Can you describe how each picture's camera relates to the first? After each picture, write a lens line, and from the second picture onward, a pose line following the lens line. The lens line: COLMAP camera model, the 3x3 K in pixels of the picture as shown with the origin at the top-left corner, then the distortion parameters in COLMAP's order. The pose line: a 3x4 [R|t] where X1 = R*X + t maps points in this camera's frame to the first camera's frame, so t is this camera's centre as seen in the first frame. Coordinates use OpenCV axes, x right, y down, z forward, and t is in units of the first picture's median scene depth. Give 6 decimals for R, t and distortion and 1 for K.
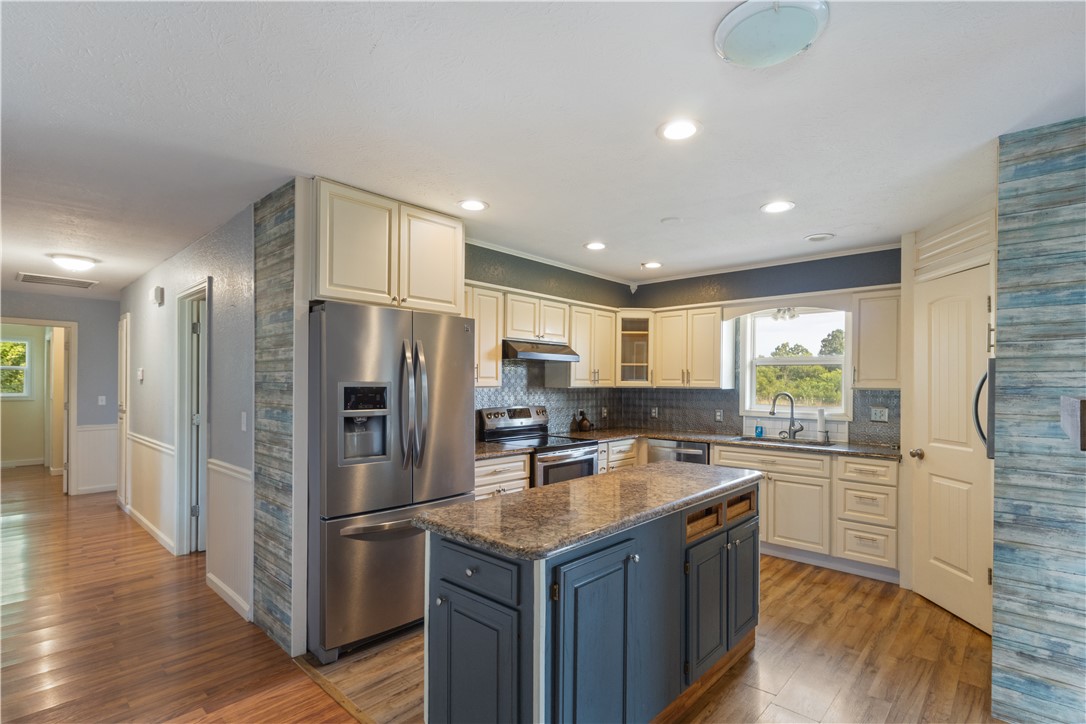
lens RADIAL K [[511.0, 0, 544.2], [0, 511.0, 352.4], [0, 0, 1]] dist [0.010706, 0.000495]
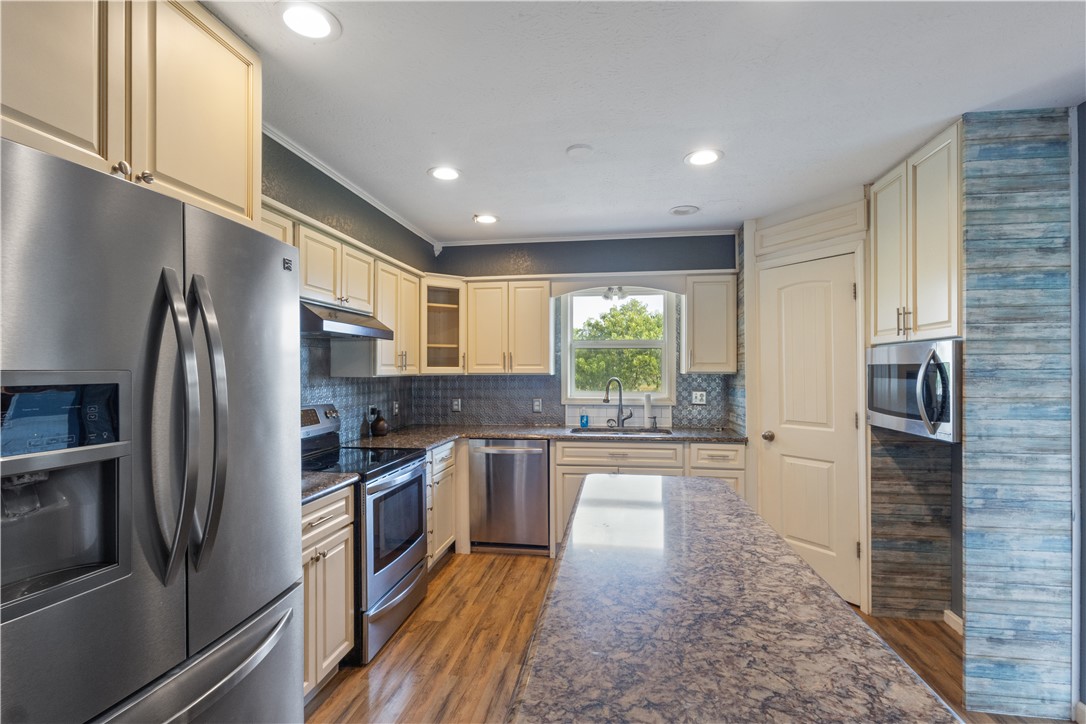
lens RADIAL K [[511.0, 0, 544.2], [0, 511.0, 352.4], [0, 0, 1]] dist [0.010706, 0.000495]
pose [[0.830859, 0.010052, 0.556393, -0.208701], [-0.025528, 0.999473, 0.020064, 0.022304], [-0.555898, -0.030874, 0.830677, 0.407805]]
